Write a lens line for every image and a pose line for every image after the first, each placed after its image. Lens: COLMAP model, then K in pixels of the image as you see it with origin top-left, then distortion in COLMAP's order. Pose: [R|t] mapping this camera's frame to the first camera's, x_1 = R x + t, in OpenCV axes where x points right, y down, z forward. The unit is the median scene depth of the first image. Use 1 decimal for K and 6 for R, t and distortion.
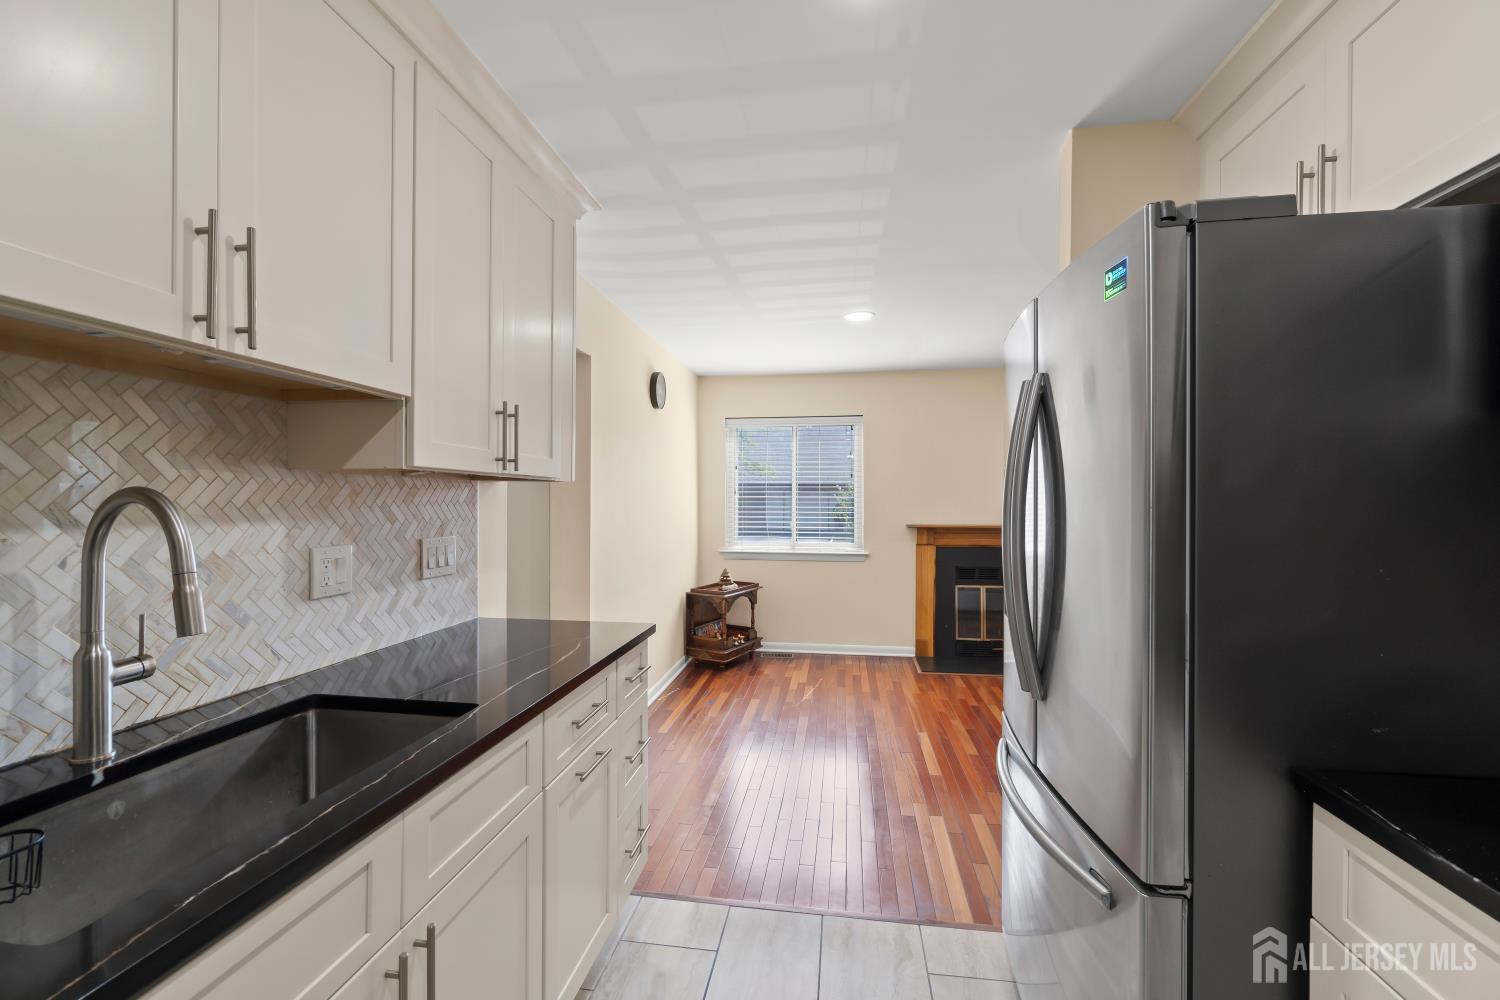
lens RADIAL K [[641.7, 0, 748.8], [0, 641.7, 501.3], [0, 0, 1]] dist [-0.006105, 0.002325]
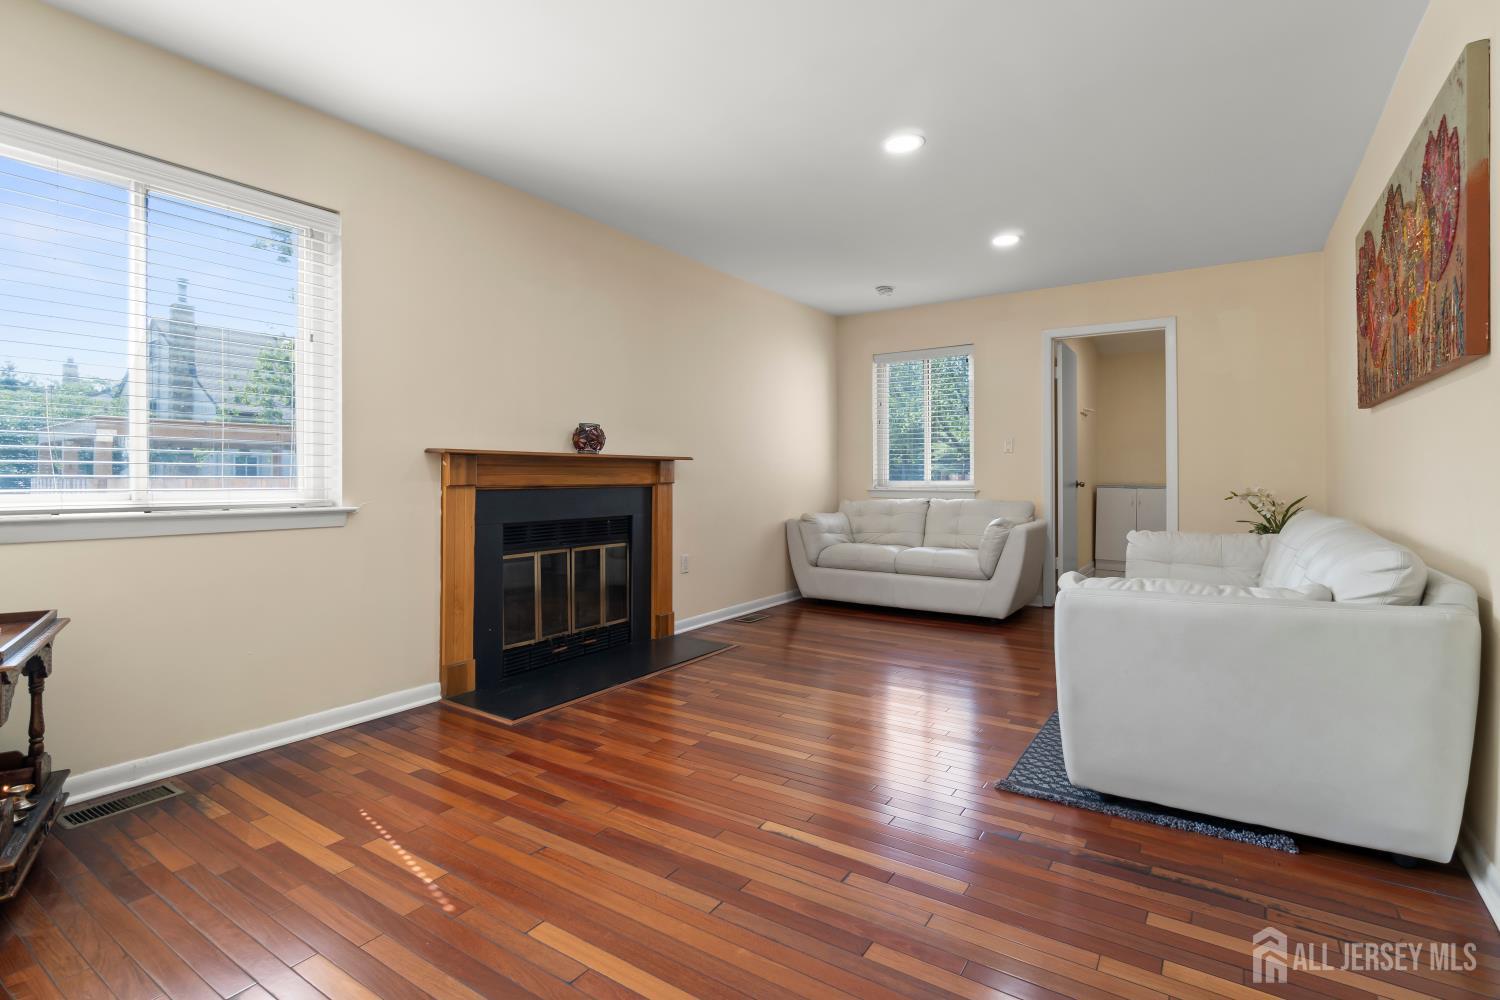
lens RADIAL K [[724.9, 0, 747.9], [0, 724.9, 489.9], [0, 0, 1]] dist [0.000516, -0.000530]
pose [[0.419022, -0.015858, 0.907838, -0.174601], [-0.005906, 0.999779, 0.020190, 0.057563], [-0.907957, -0.013822, 0.418836, 0.530469]]
